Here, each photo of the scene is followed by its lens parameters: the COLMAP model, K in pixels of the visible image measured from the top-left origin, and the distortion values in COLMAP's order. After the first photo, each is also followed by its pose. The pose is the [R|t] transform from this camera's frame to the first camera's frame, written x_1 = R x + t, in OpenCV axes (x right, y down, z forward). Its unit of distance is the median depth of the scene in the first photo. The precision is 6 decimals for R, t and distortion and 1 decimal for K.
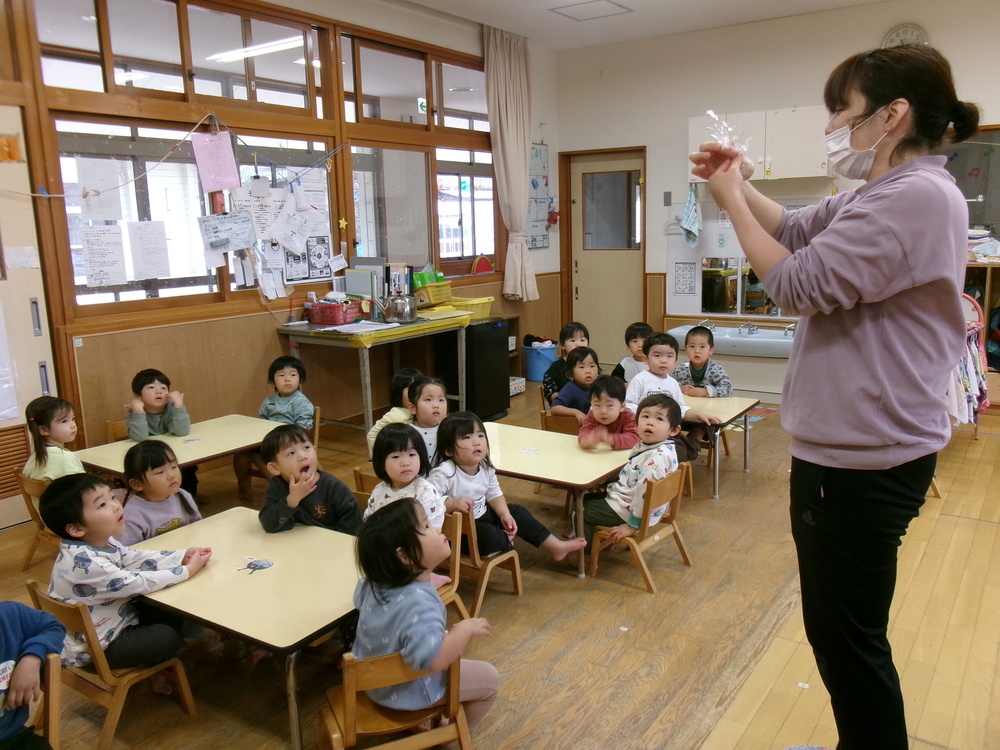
lens RADIAL K [[798.7, 0, 506.2], [0, 798.7, 375.3], [0, 0, 1]] dist [0.012442, 0.009349]
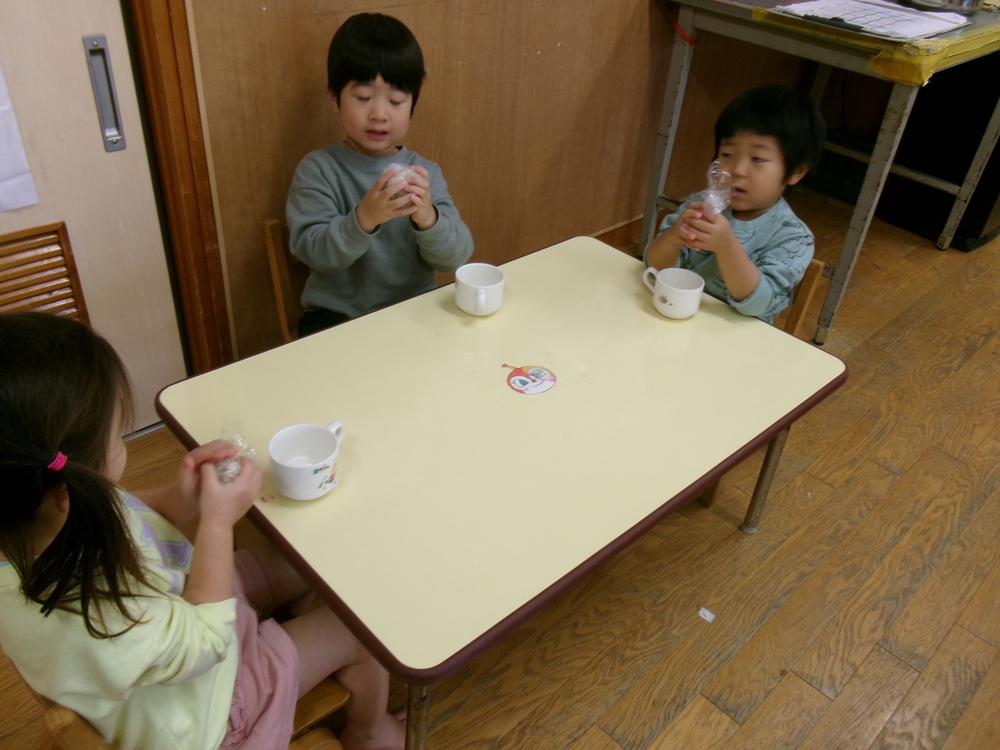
lens RADIAL K [[798.7, 0, 500.0], [0, 798.7, 376.1], [0, 0, 1]] dist [0.012442, 0.009349]
pose [[0.971708, 0.206213, -0.115152, -0.288205], [-0.139026, 0.893524, 0.426950, -0.045384], [0.190934, -0.398861, 0.896914, 0.559989]]
